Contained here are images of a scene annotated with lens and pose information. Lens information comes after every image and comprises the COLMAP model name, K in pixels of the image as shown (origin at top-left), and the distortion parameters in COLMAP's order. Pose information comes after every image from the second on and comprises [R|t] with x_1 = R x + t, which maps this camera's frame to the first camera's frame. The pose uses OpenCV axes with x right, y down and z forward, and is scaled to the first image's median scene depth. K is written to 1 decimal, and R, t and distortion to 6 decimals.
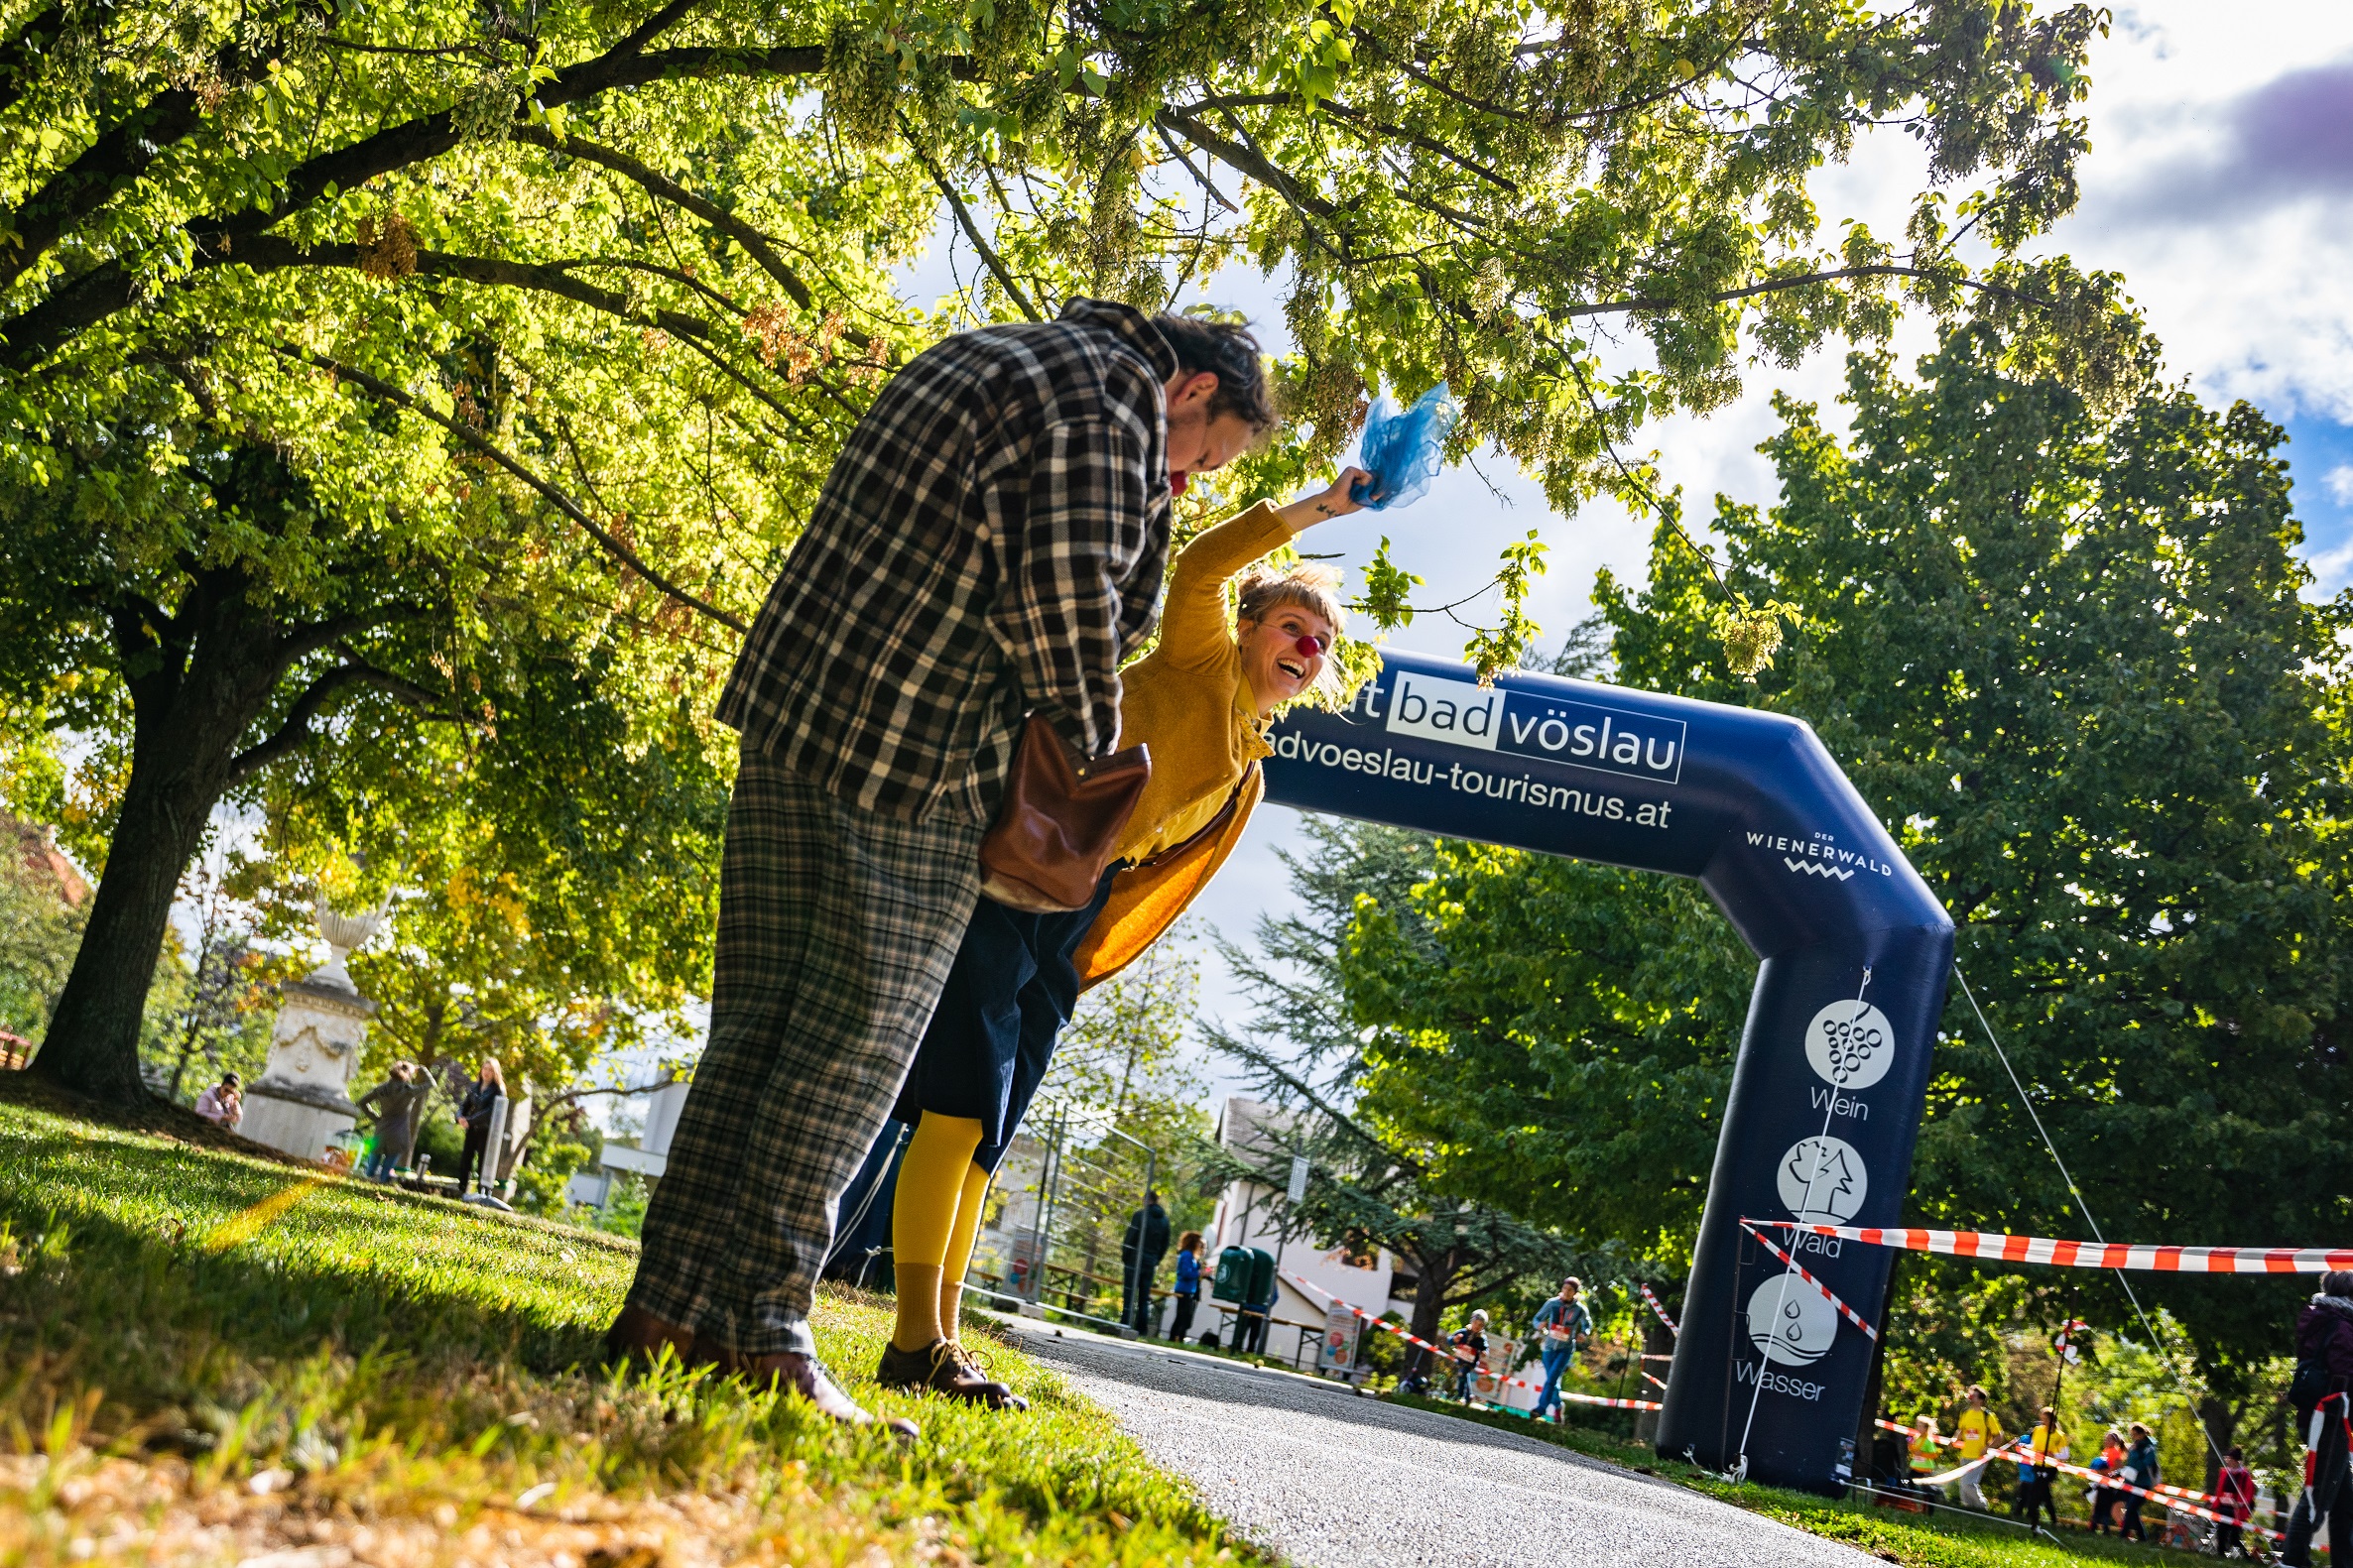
lens RADIAL K [[2463.4, 0, 1157.4], [0, 2463.4, 867.3], [0, 0, 1]] dist [0.050686, 0.000000]
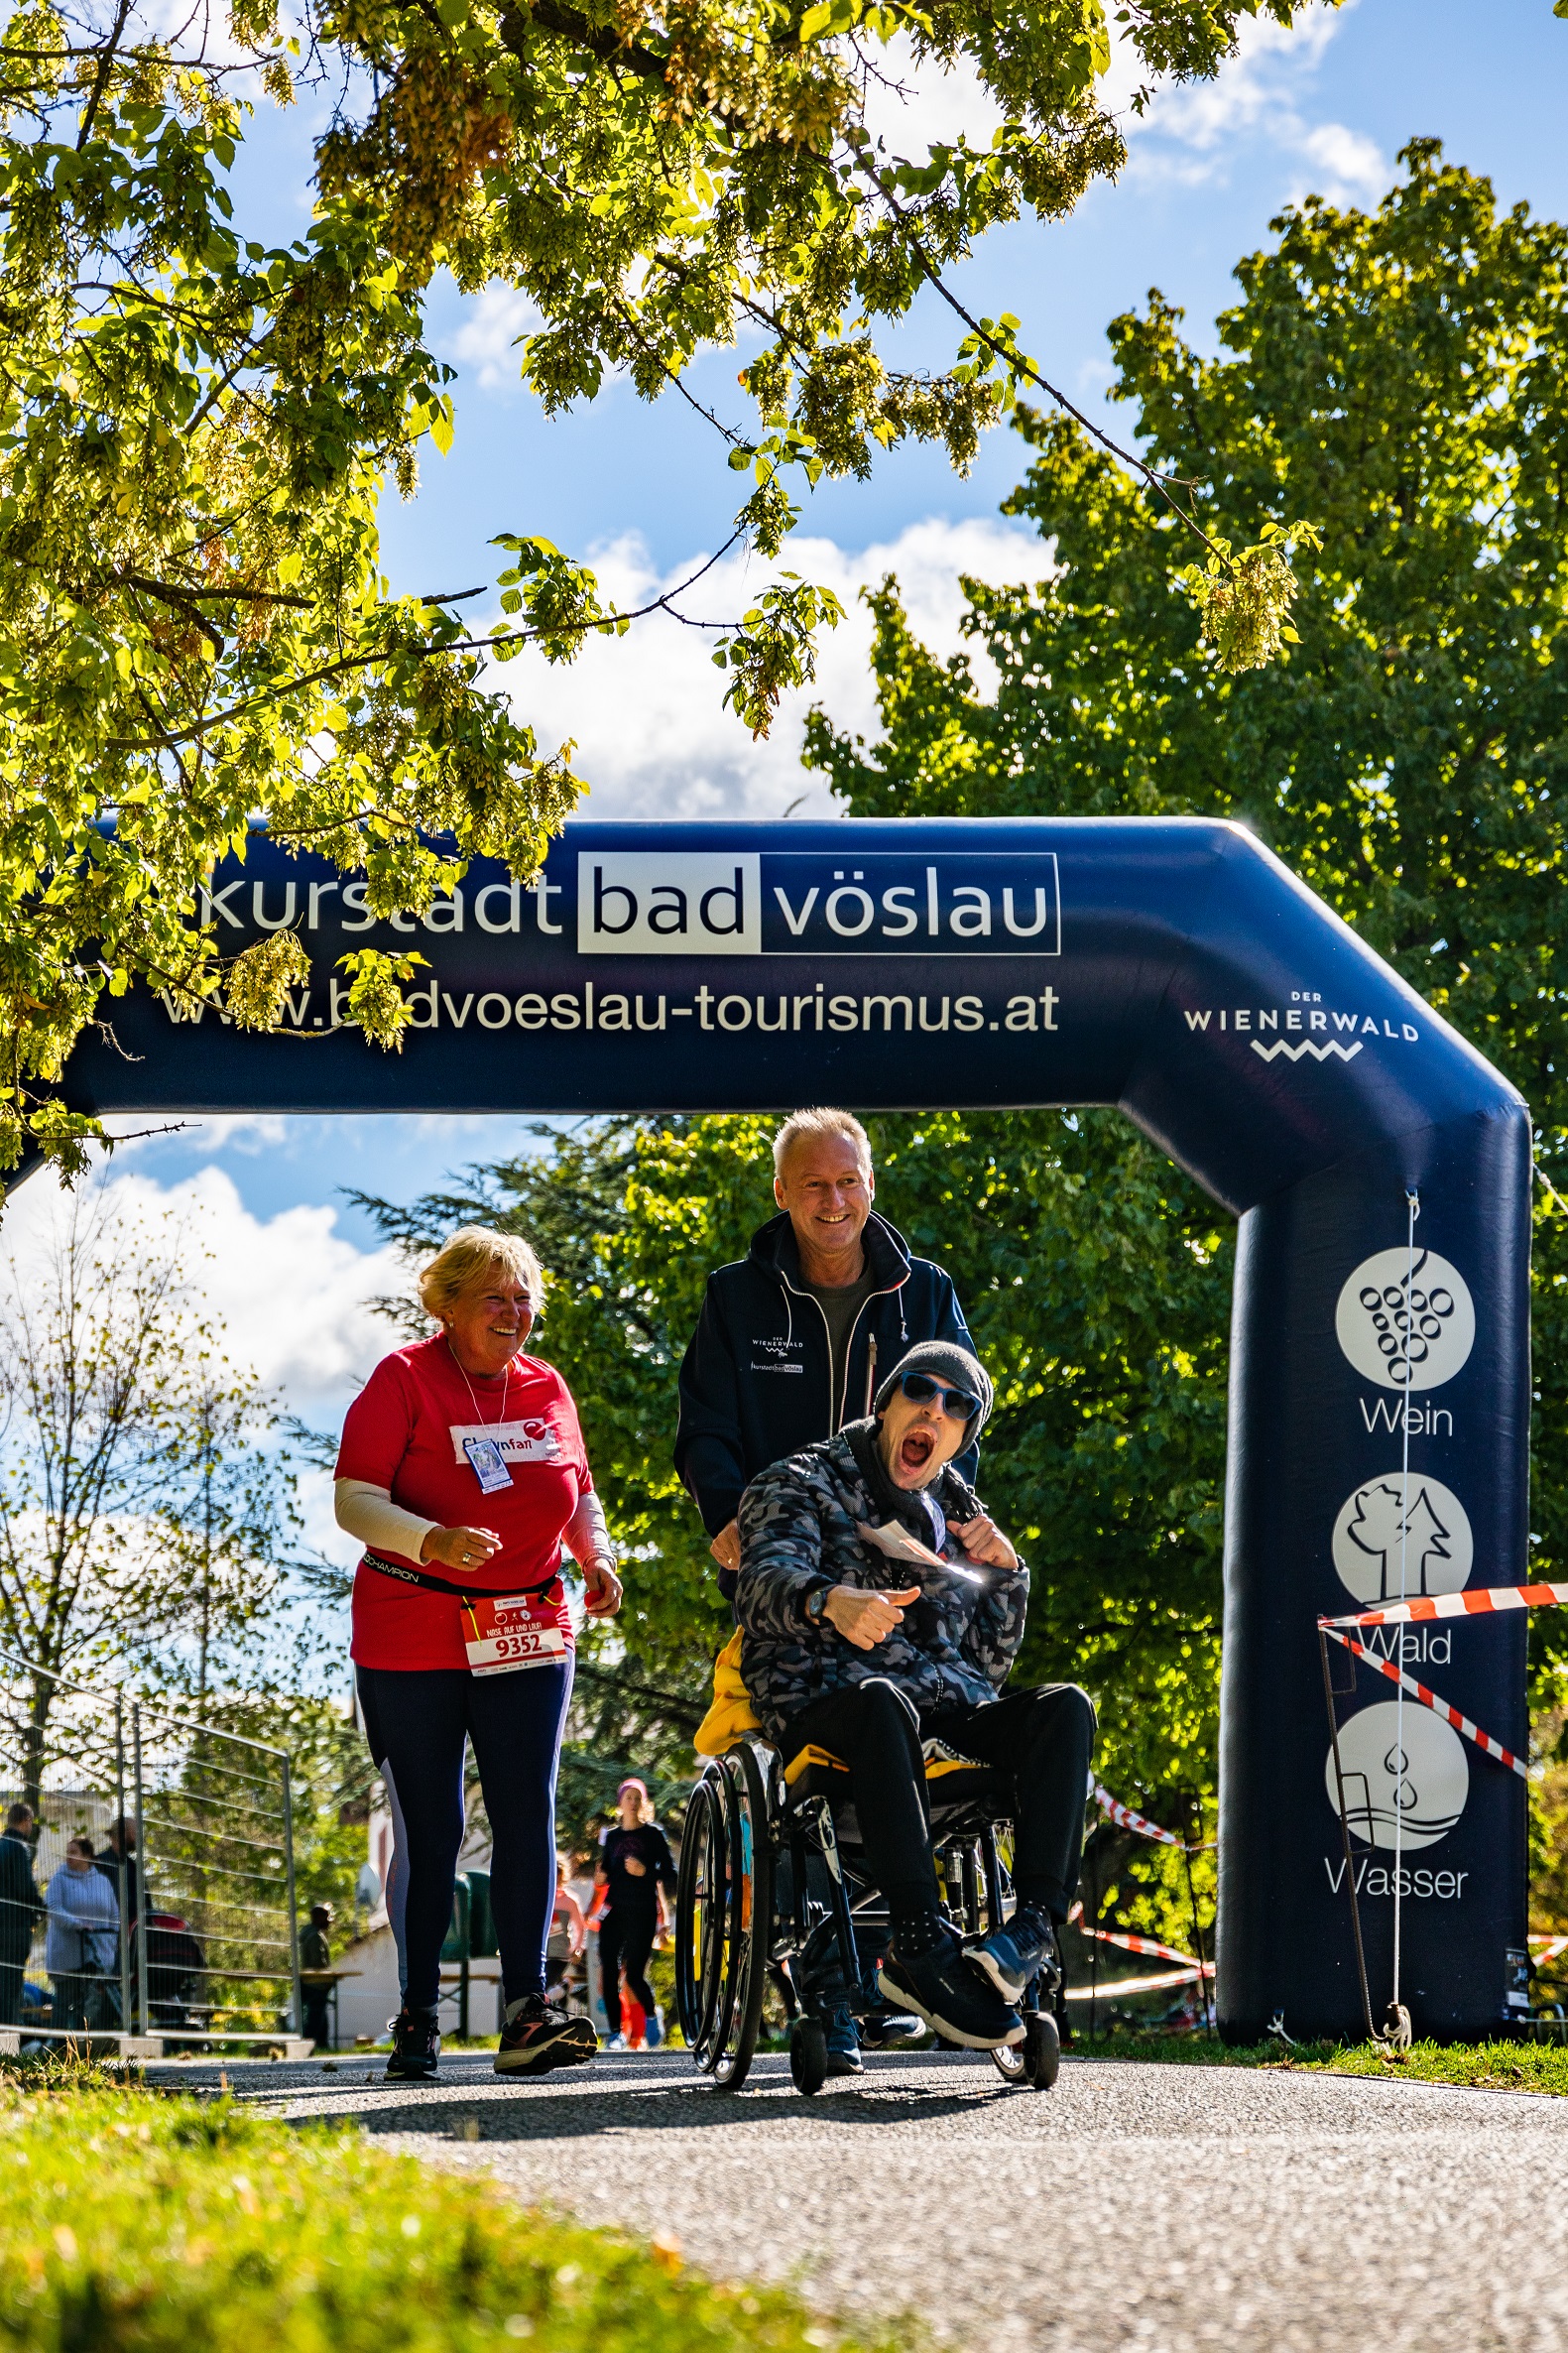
lens RADIAL K [[4532.9, 0, 846.2], [0, 4532.9, 1226.8], [0, 0, 1]] dist [0.286370, 0.000000]
pose [[0.974629, -0.192080, 0.114911, 0.017191], [0.188761, 0.981240, 0.039198, -0.021903], [-0.120284, -0.016513, 0.992602, -0.109819]]
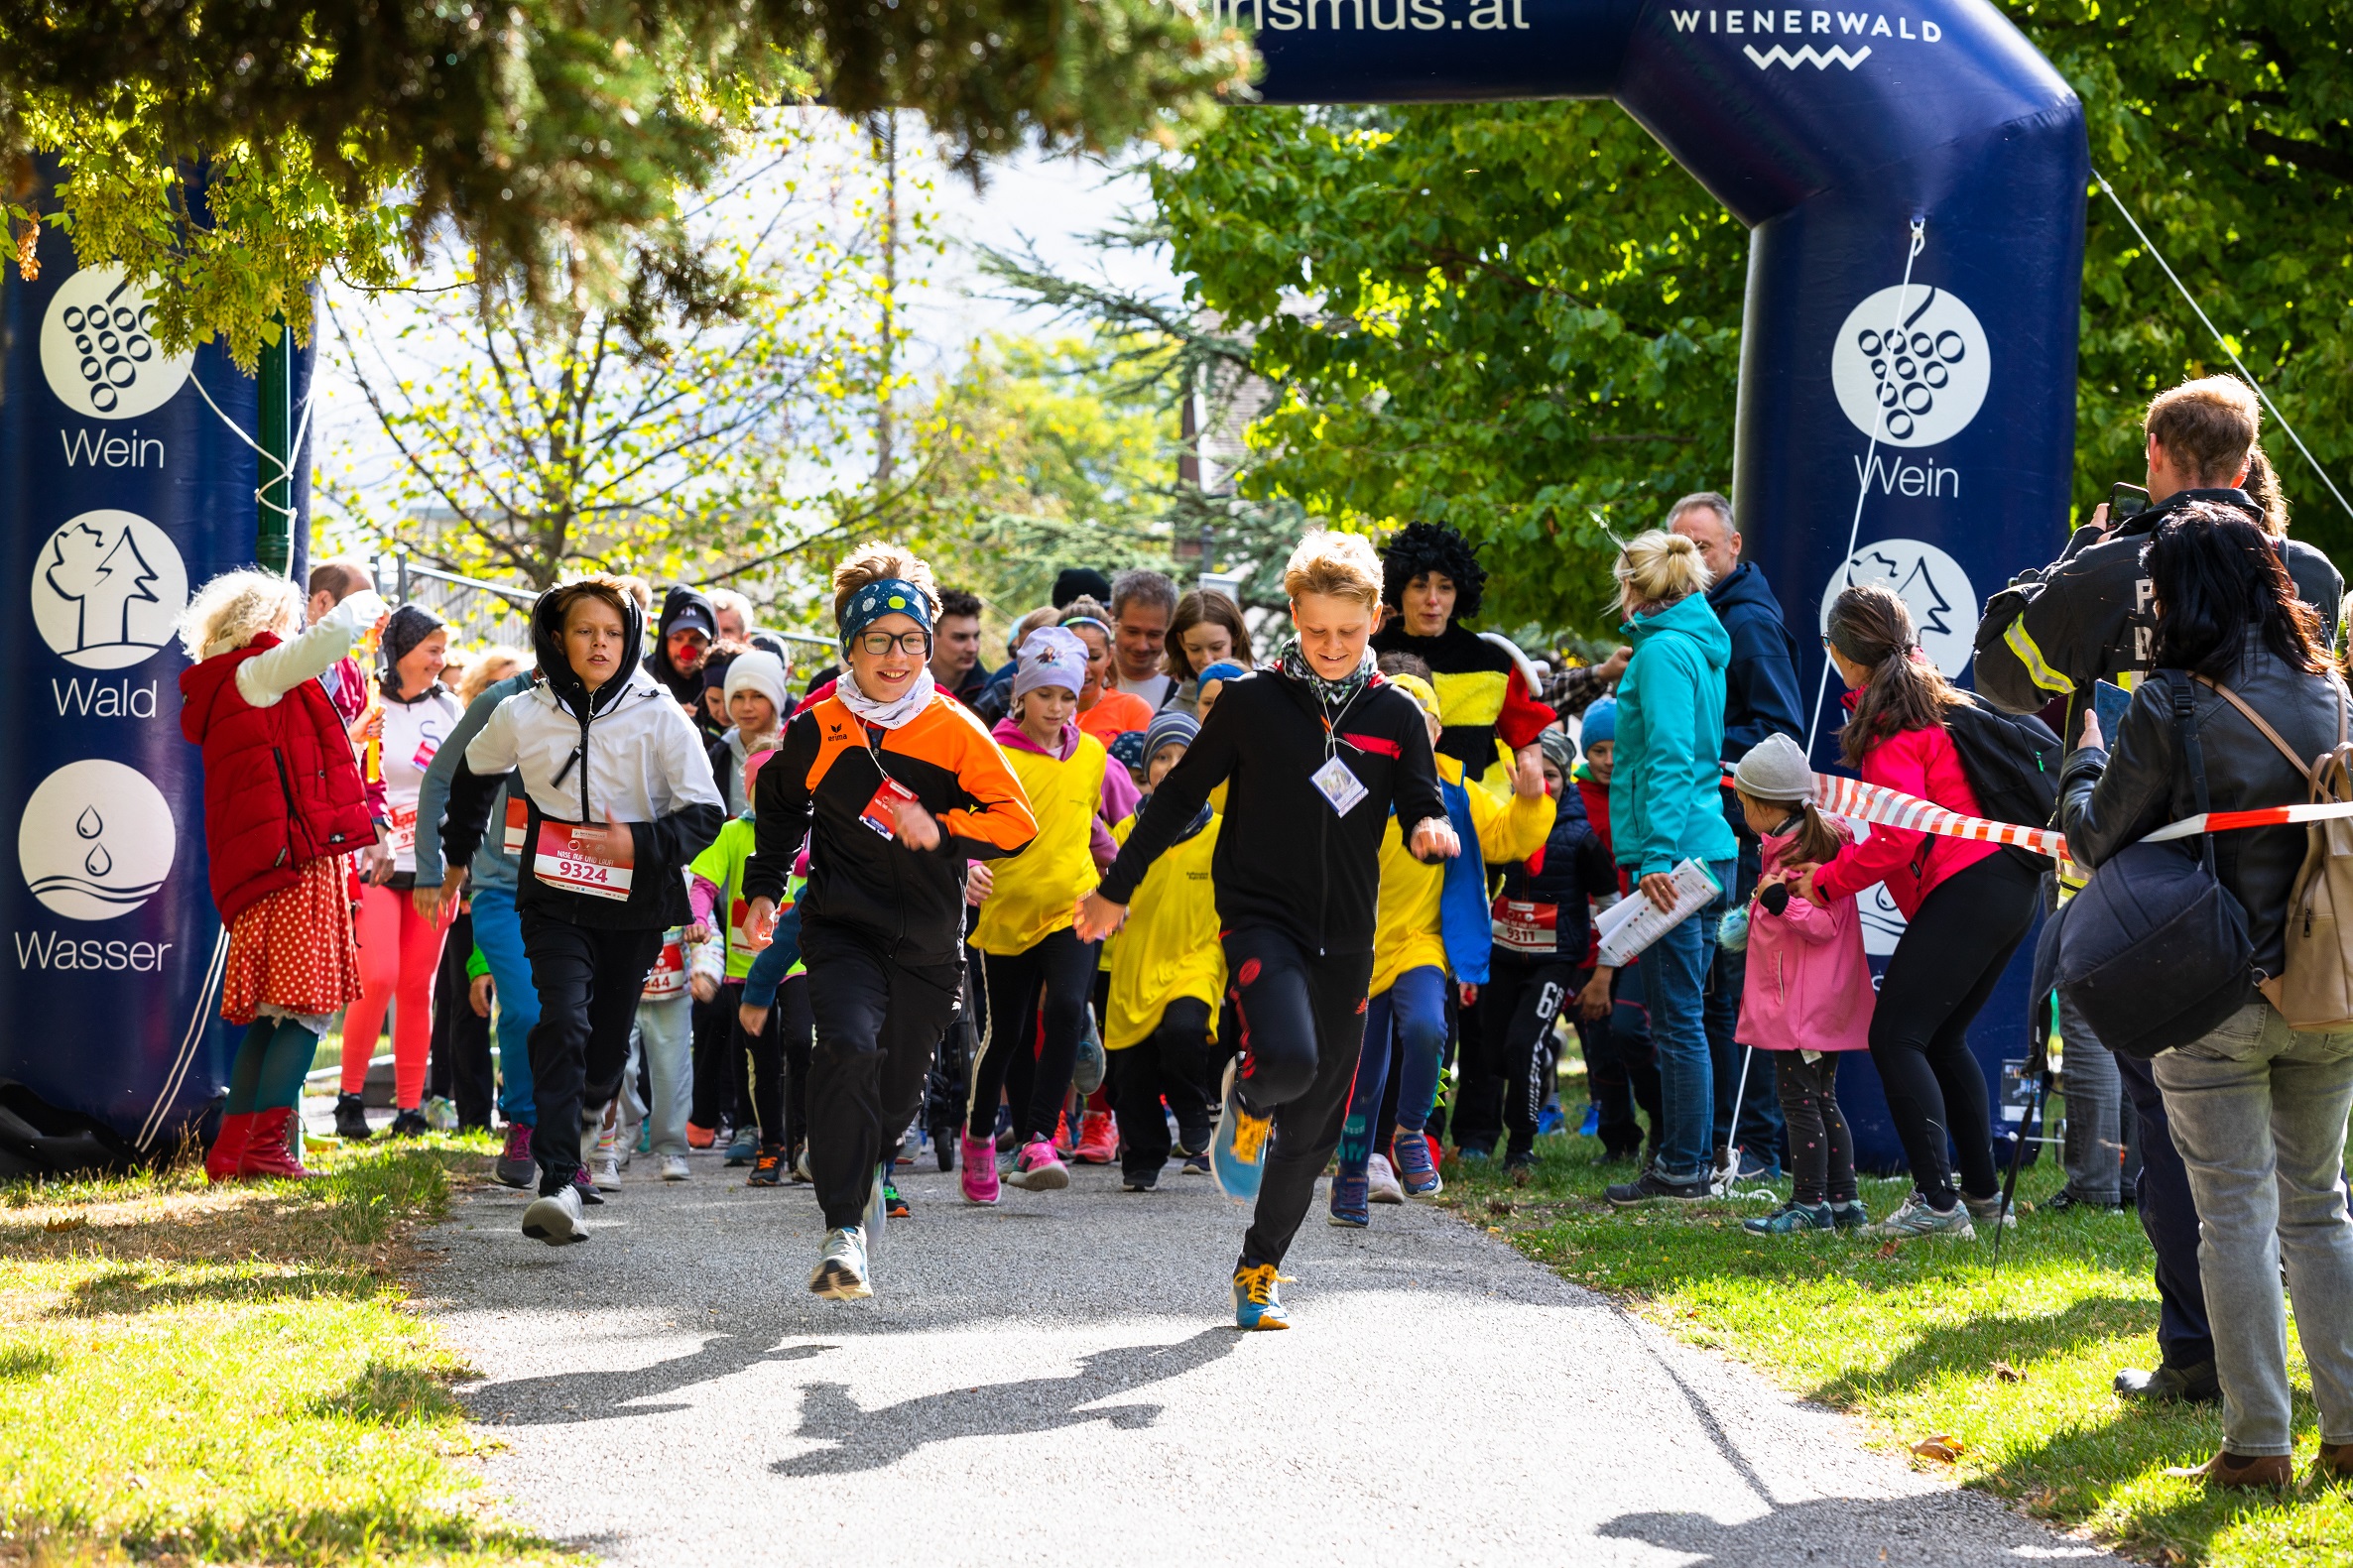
lens RADIAL K [[7750.1, 0, 1027.1], [0, 7750.1, 915.1], [0, 0, 1]] dist [-0.066400, 0.000000]
pose [[0.979920, -0.196425, -0.034255, 0.120880], [0.199371, 0.962924, 0.181736, -0.160100], [-0.002712, -0.184916, 0.982751, -0.701032]]
